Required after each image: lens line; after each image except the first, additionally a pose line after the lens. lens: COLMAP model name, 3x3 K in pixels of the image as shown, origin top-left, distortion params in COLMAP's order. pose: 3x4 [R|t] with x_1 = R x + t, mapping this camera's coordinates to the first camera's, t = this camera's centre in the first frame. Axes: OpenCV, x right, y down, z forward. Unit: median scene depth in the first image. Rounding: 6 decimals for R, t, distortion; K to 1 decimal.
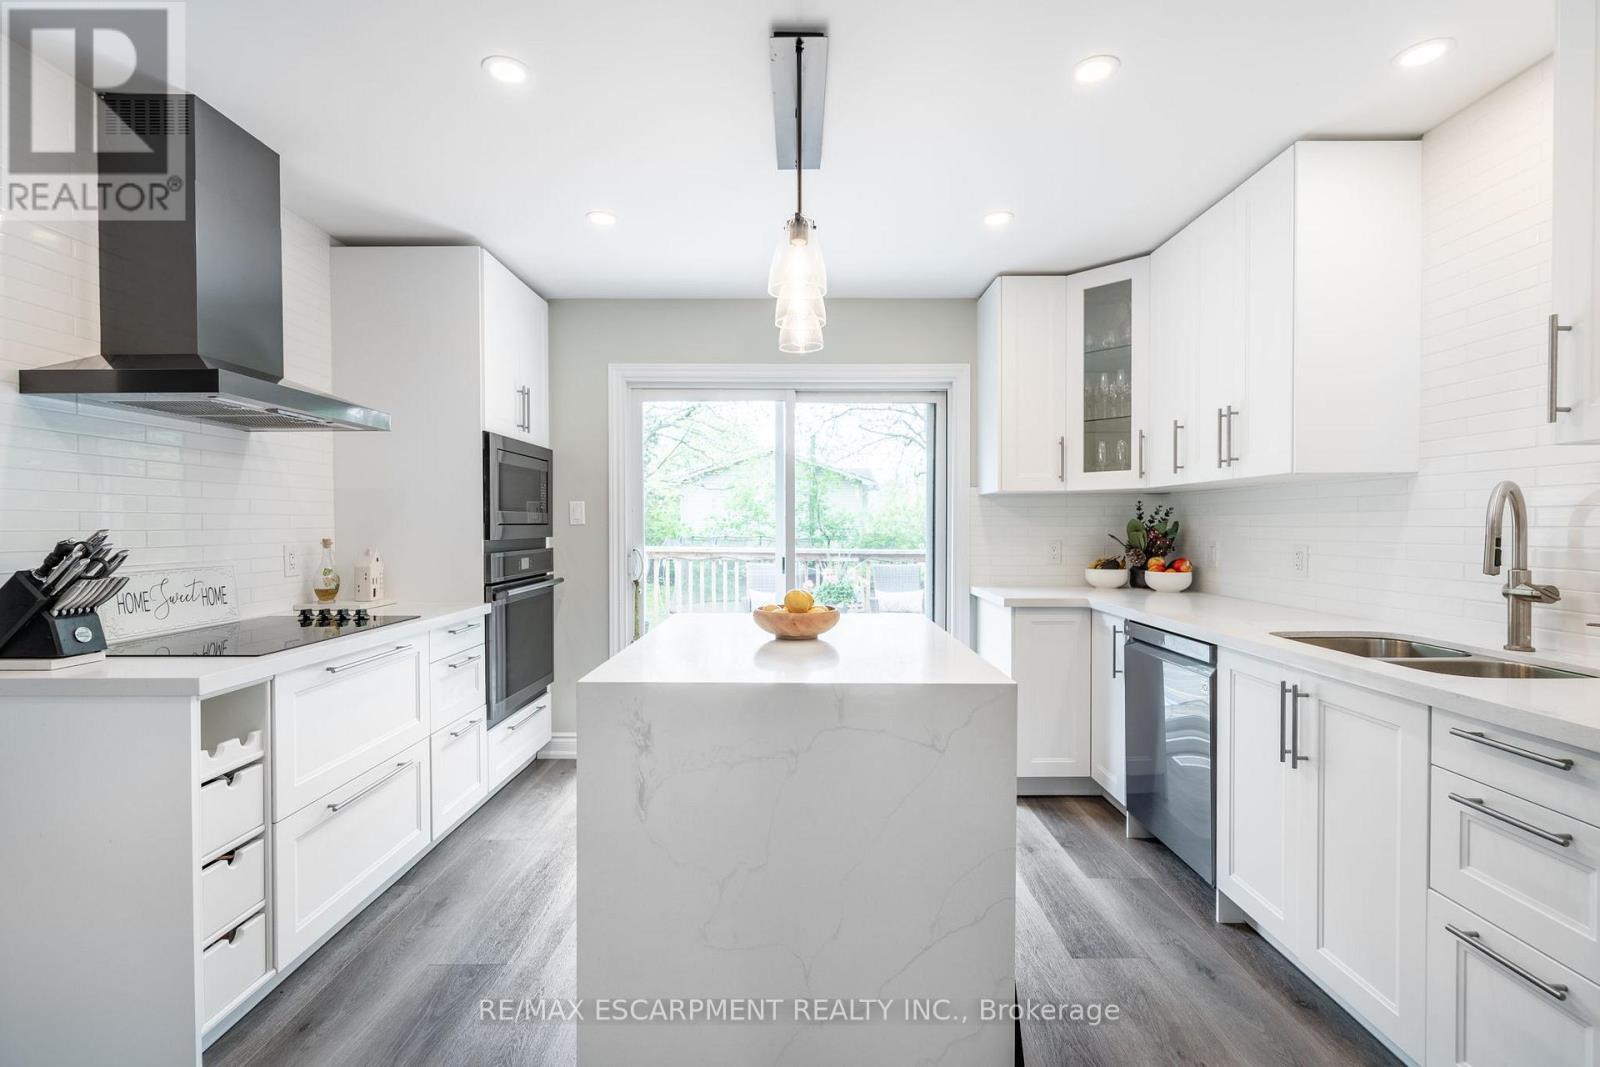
lens RADIAL K [[729.3, 0, 801.3], [0, 729.3, 528.4], [0, 0, 1]] dist [-0.002563, 0.000367]
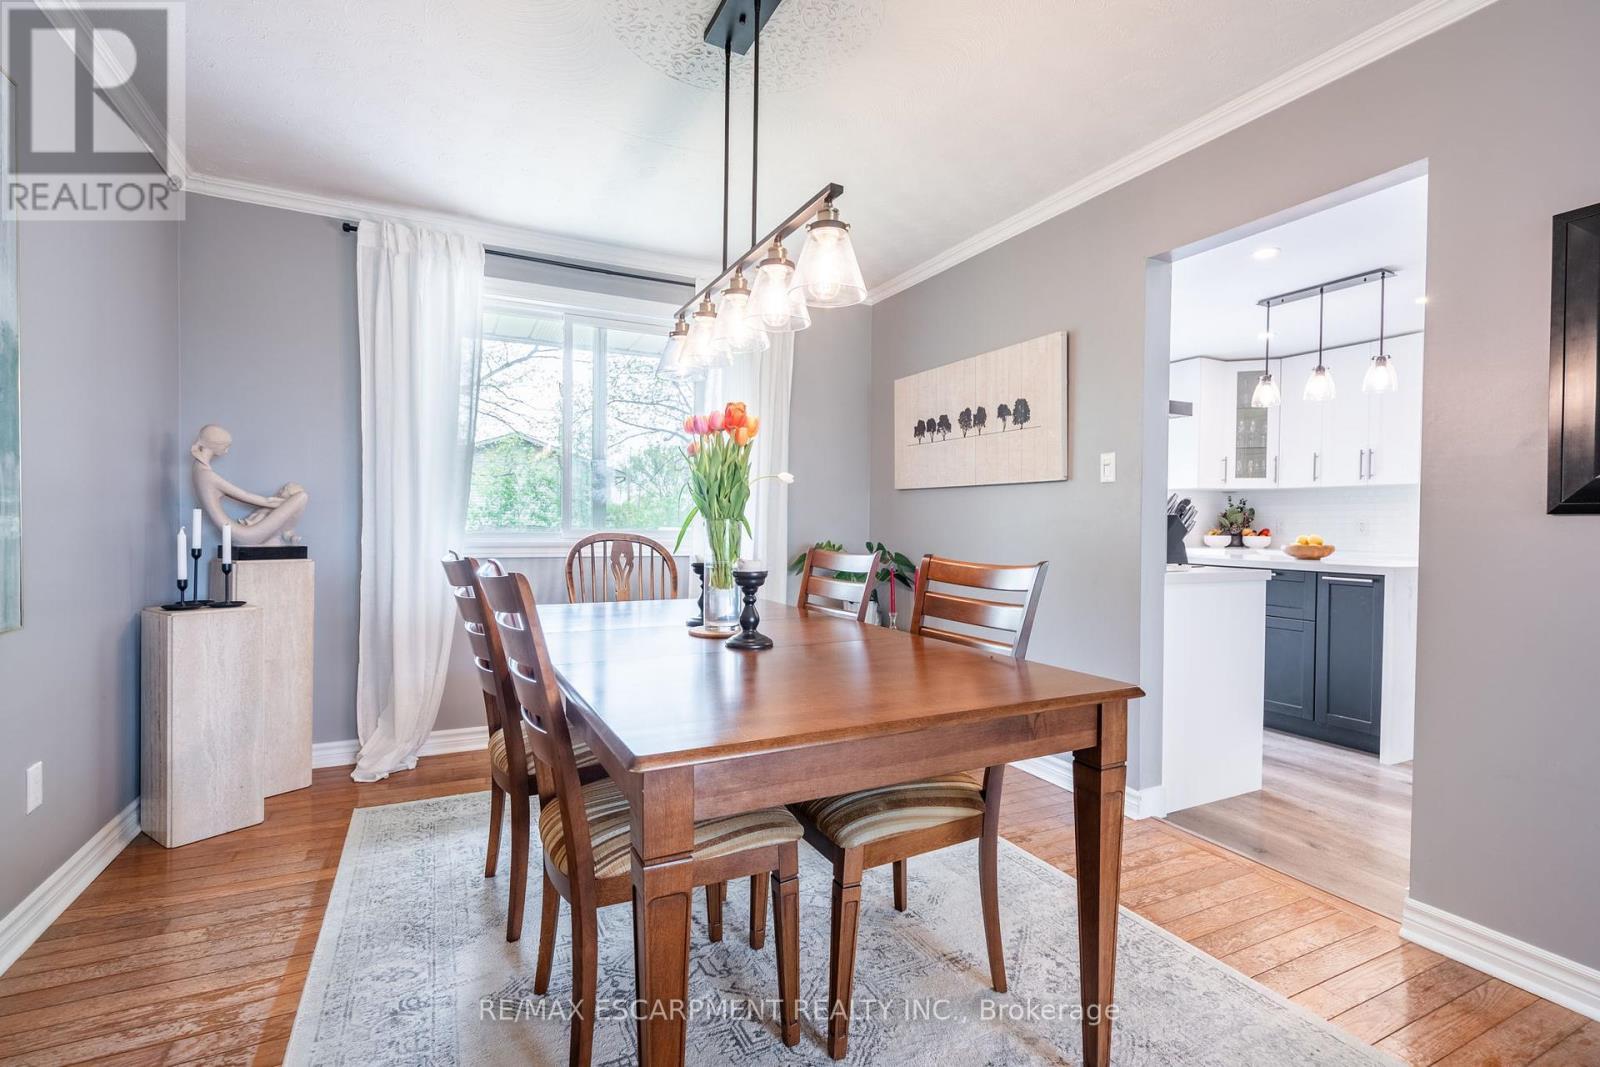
lens RADIAL K [[729.3, 0, 792.4], [0, 729.3, 529.2], [0, 0, 1]] dist [-0.002563, 0.000367]
pose [[0.898775, 0.002940, 0.438401, -1.284345], [-0.005347, 0.999977, 0.004255, 0.041397], [-0.438378, -0.006169, 0.898769, -0.082060]]
